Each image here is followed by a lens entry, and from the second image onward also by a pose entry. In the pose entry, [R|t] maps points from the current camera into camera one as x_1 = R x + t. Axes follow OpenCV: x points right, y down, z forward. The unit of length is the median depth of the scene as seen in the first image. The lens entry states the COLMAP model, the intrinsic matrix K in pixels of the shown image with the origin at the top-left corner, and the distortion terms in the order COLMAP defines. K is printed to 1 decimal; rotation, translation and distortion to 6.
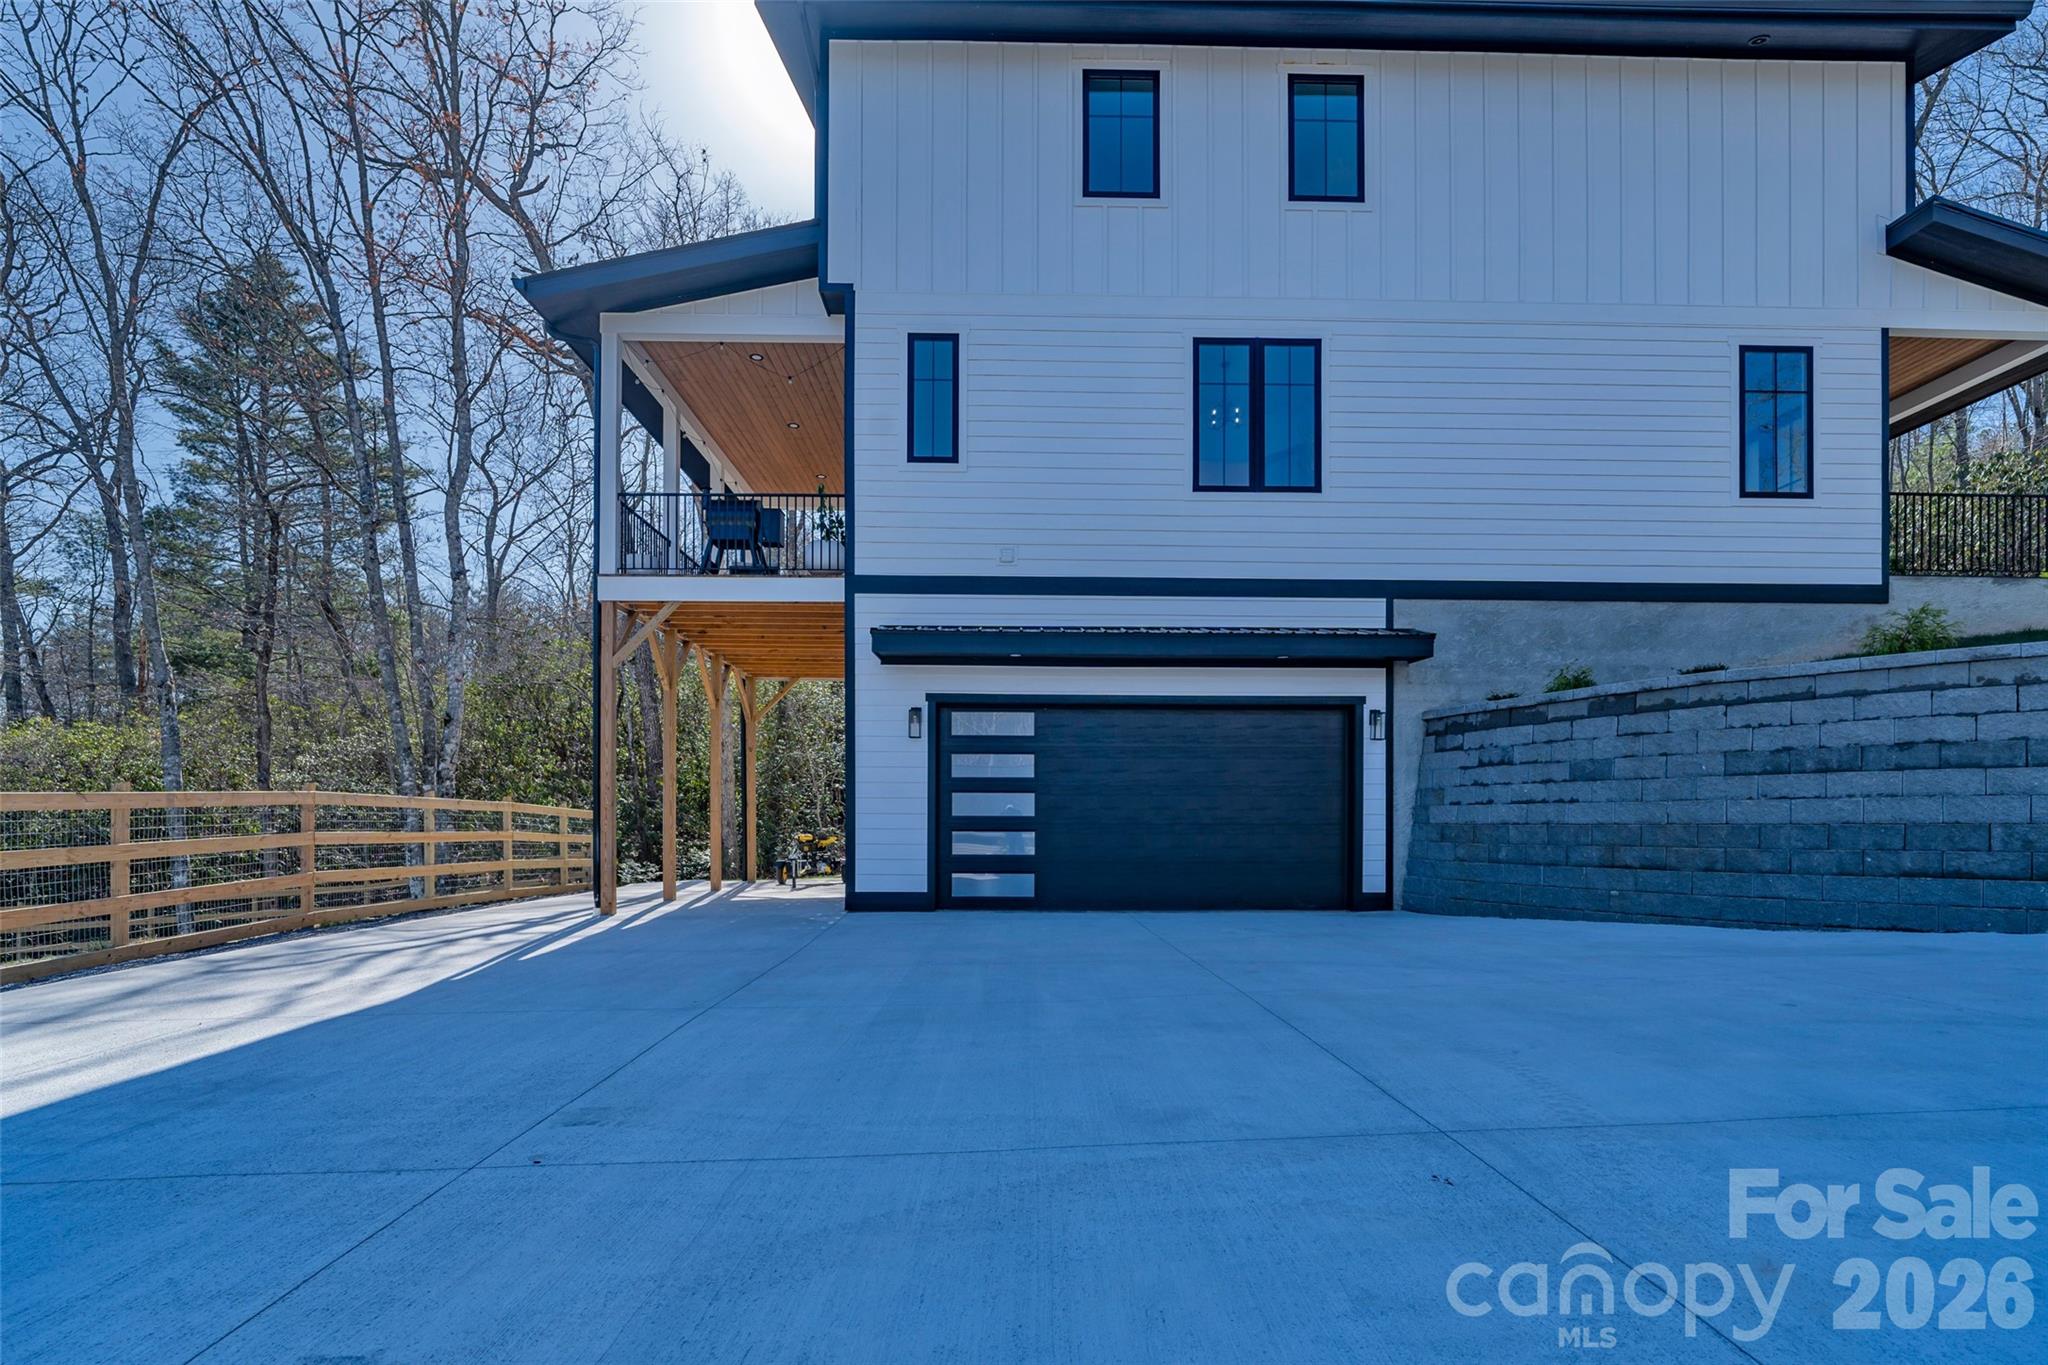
lens RADIAL K [[1026.3, 0, 1024.2], [0, 1026.3, 736.6], [0, 0, 1]] dist [-0.032787, 0.000084]
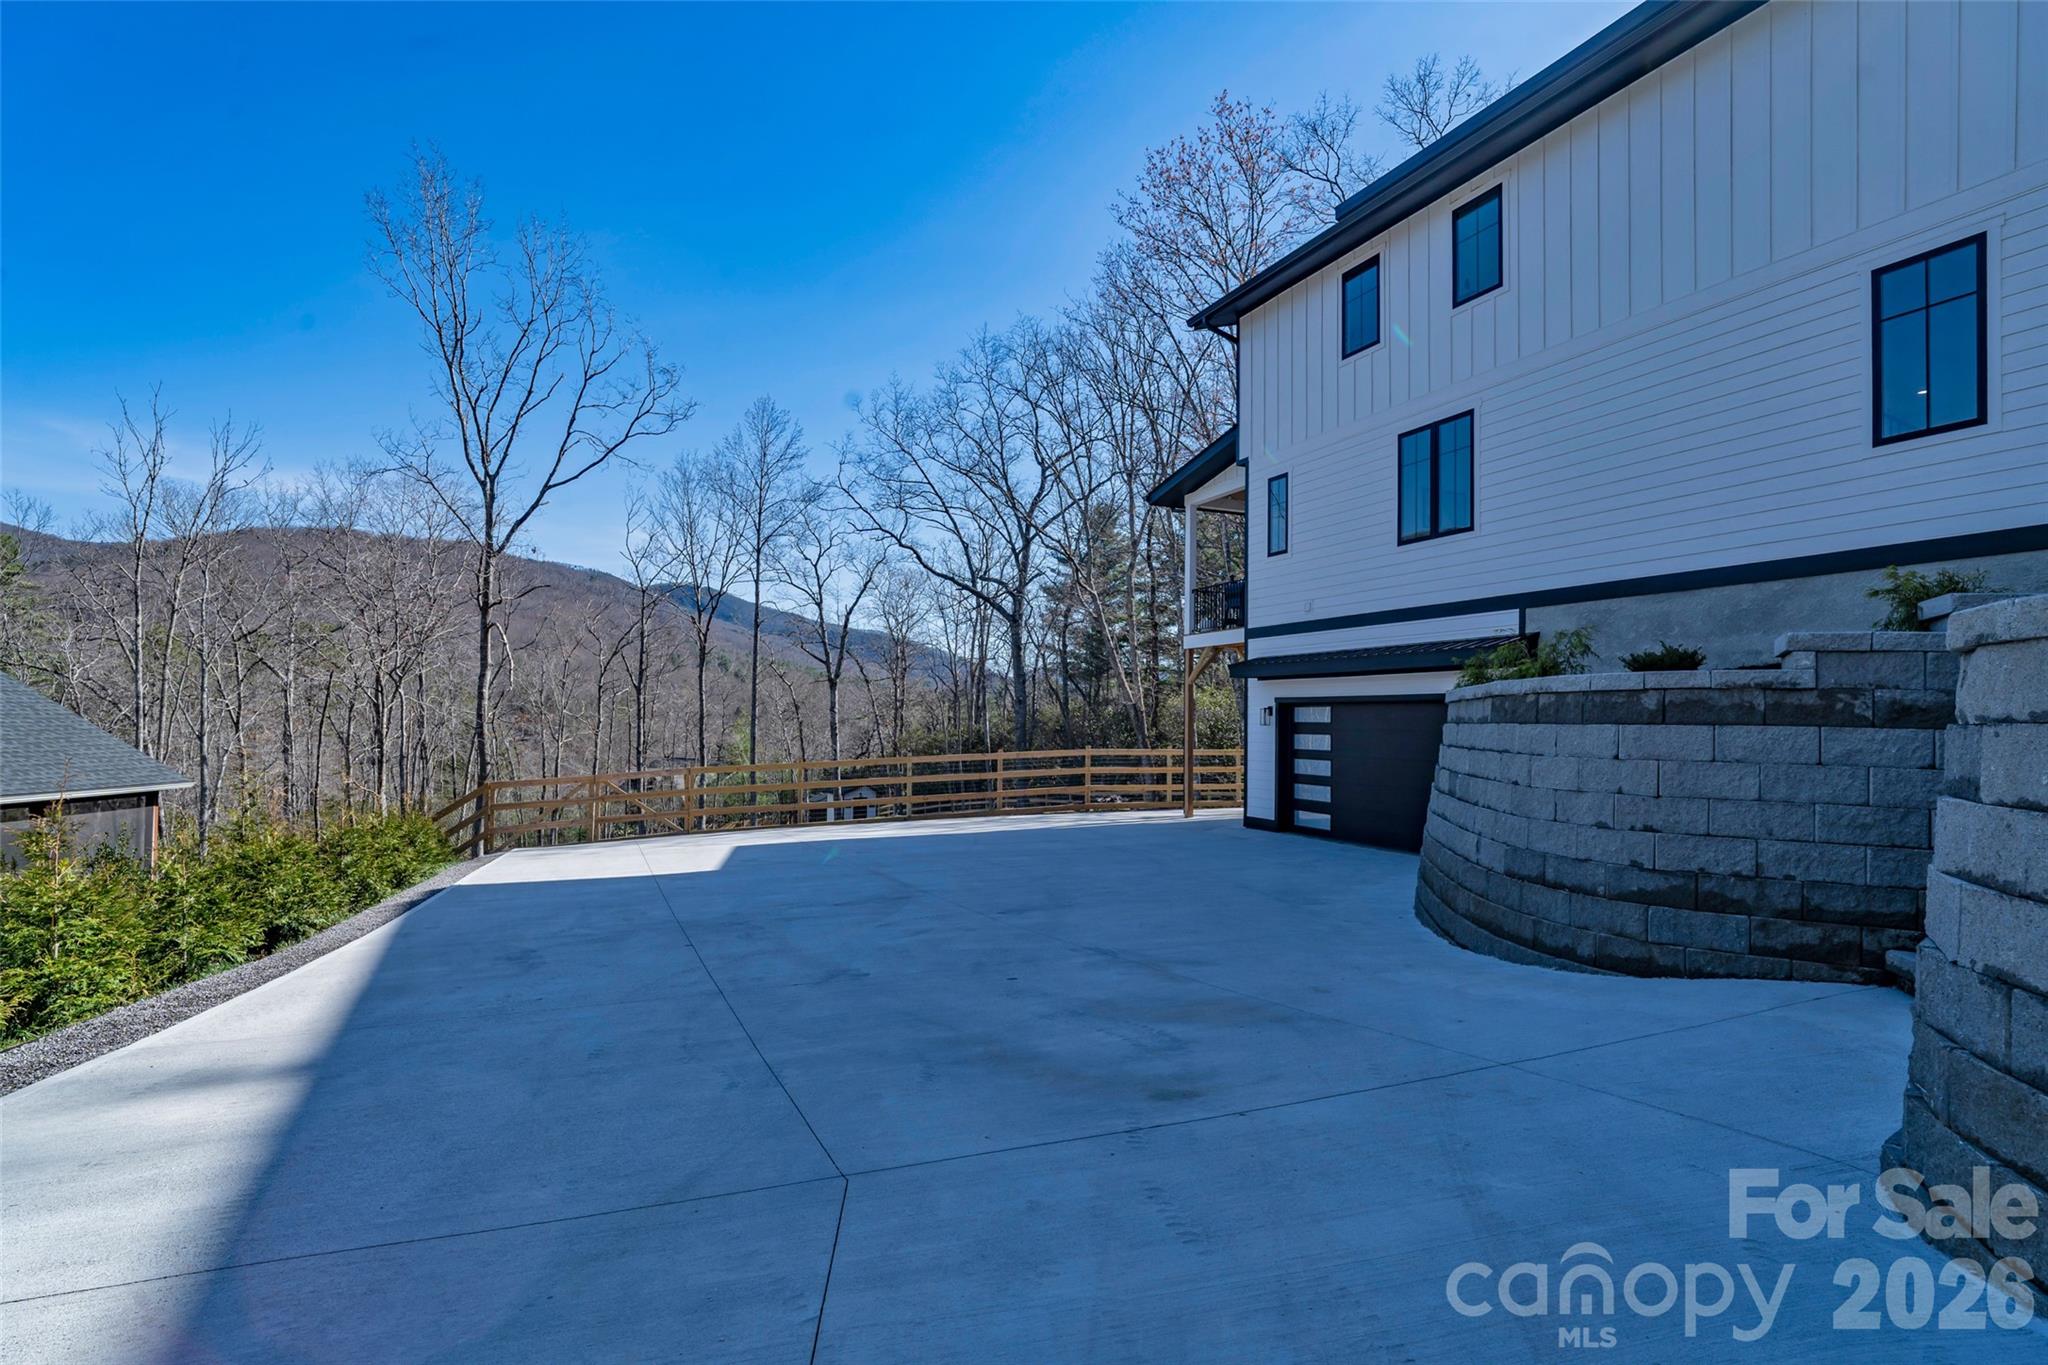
lens RADIAL K [[961.4, 0, 1027.8], [0, 961.4, 674.4], [0, 0, 1]] dist [-0.037678, 0.044014]
pose [[0.428328, -0.042835, -0.902608, 1.102684], [-0.006550, 0.998702, -0.050503, 0.002488], [0.903600, 0.027544, 0.427491, 0.001777]]
